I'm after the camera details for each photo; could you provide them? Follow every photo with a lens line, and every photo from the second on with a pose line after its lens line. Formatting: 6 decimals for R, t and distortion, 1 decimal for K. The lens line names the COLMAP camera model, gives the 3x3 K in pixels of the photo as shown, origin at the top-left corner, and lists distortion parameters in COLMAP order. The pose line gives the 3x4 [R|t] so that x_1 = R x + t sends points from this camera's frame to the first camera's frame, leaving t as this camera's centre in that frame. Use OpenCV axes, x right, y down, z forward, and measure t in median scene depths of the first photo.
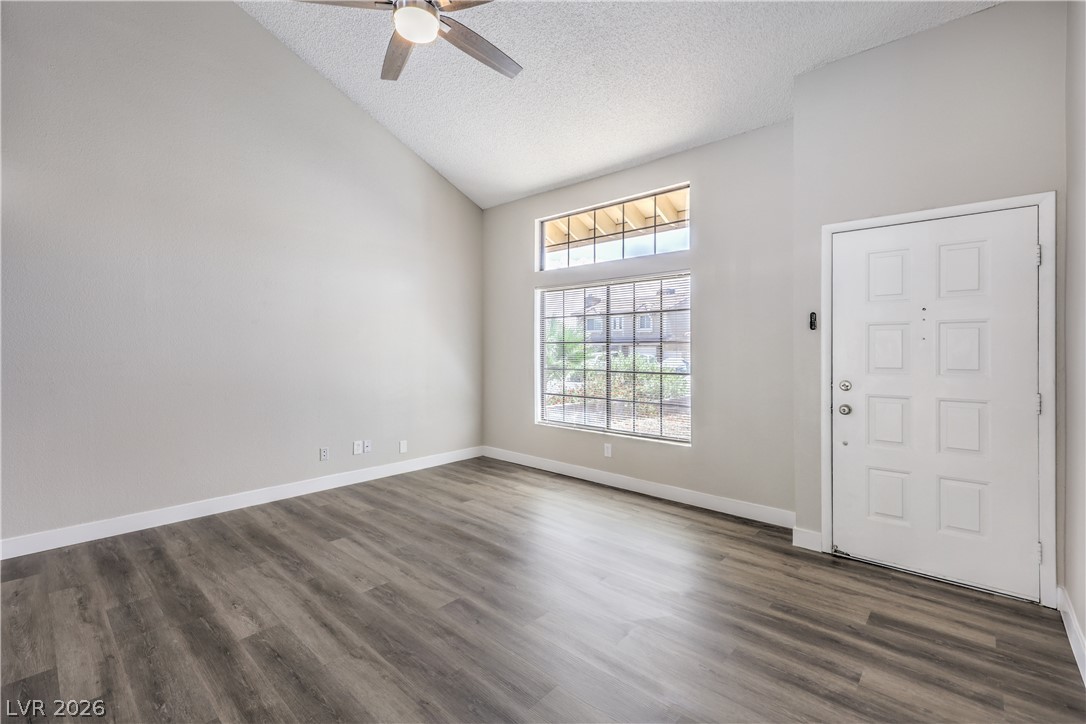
lens RADIAL K [[473.7, 0, 538.0], [0, 473.7, 360.3], [0, 0, 1]] dist [-0.001496, -0.000133]
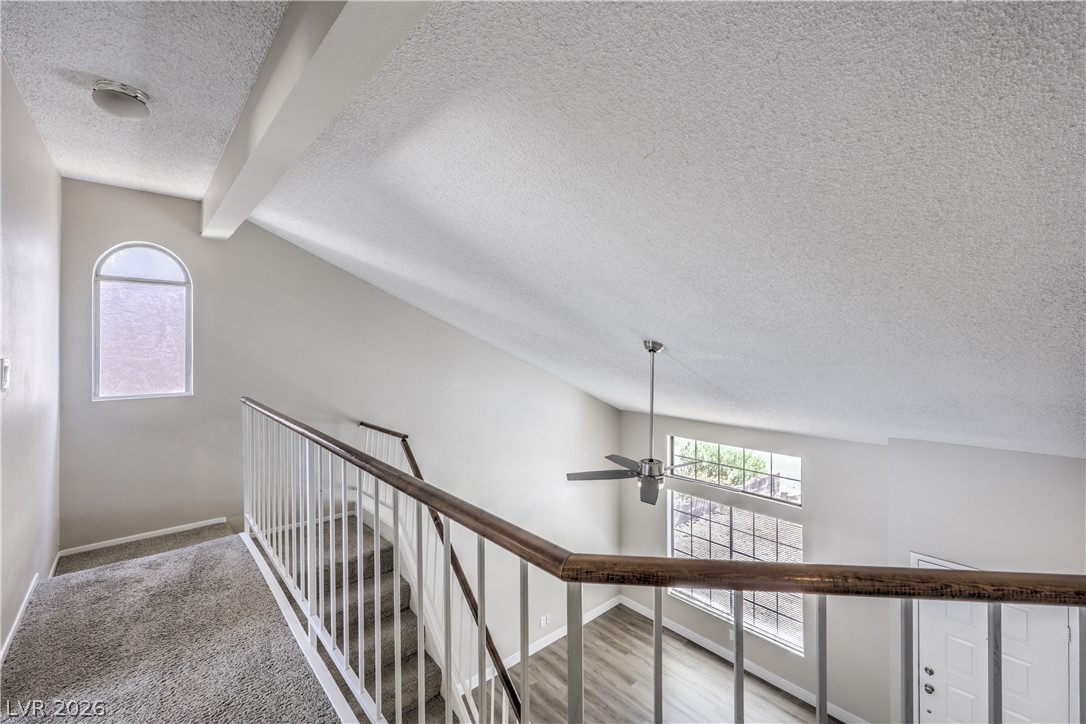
lens RADIAL K [[455.6, 0, 548.5], [0, 455.6, 343.7], [0, 0, 1]] dist [-0.002604, -0.000350]
pose [[0.995879, 0.000007, -0.090687, -0.340627], [-0.001471, 0.999870, -0.016072, -0.830247], [0.090675, 0.016139, 0.995750, -0.447085]]
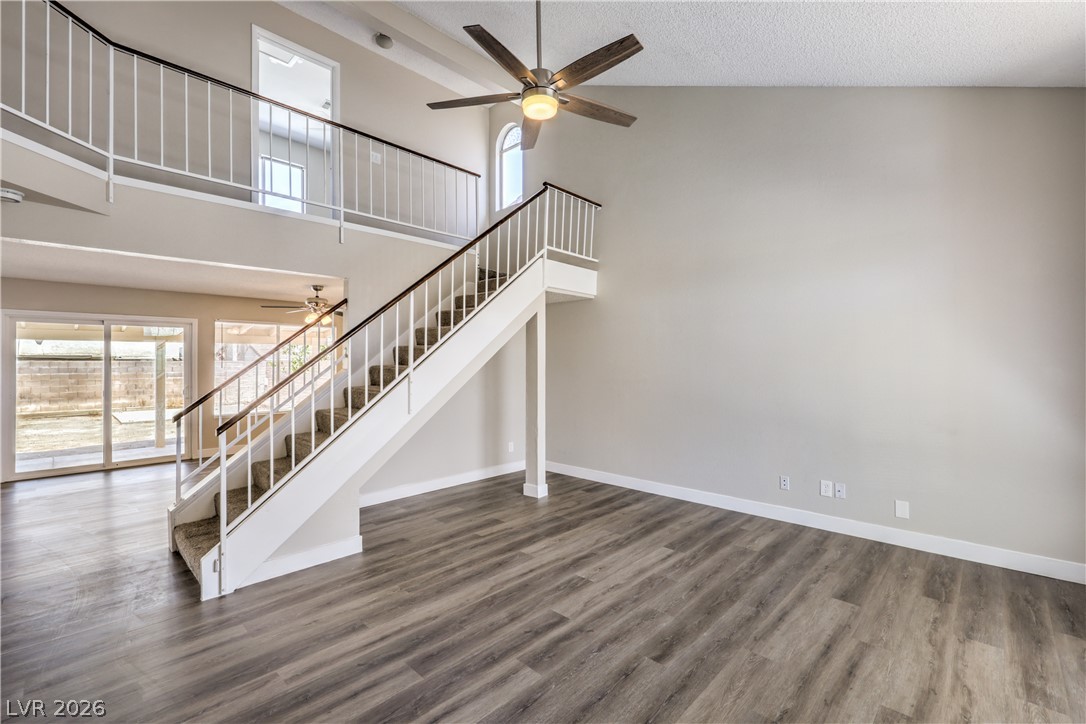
lens RADIAL K [[473.7, 0, 538.0], [0, 473.7, 360.3], [0, 0, 1]] dist [-0.001496, -0.000133]
pose [[-0.026057, -0.005209, -0.999647, 0.641155], [-0.020567, 0.999778, -0.004674, -0.032554], [0.999449, 0.020438, -0.026159, 0.716422]]
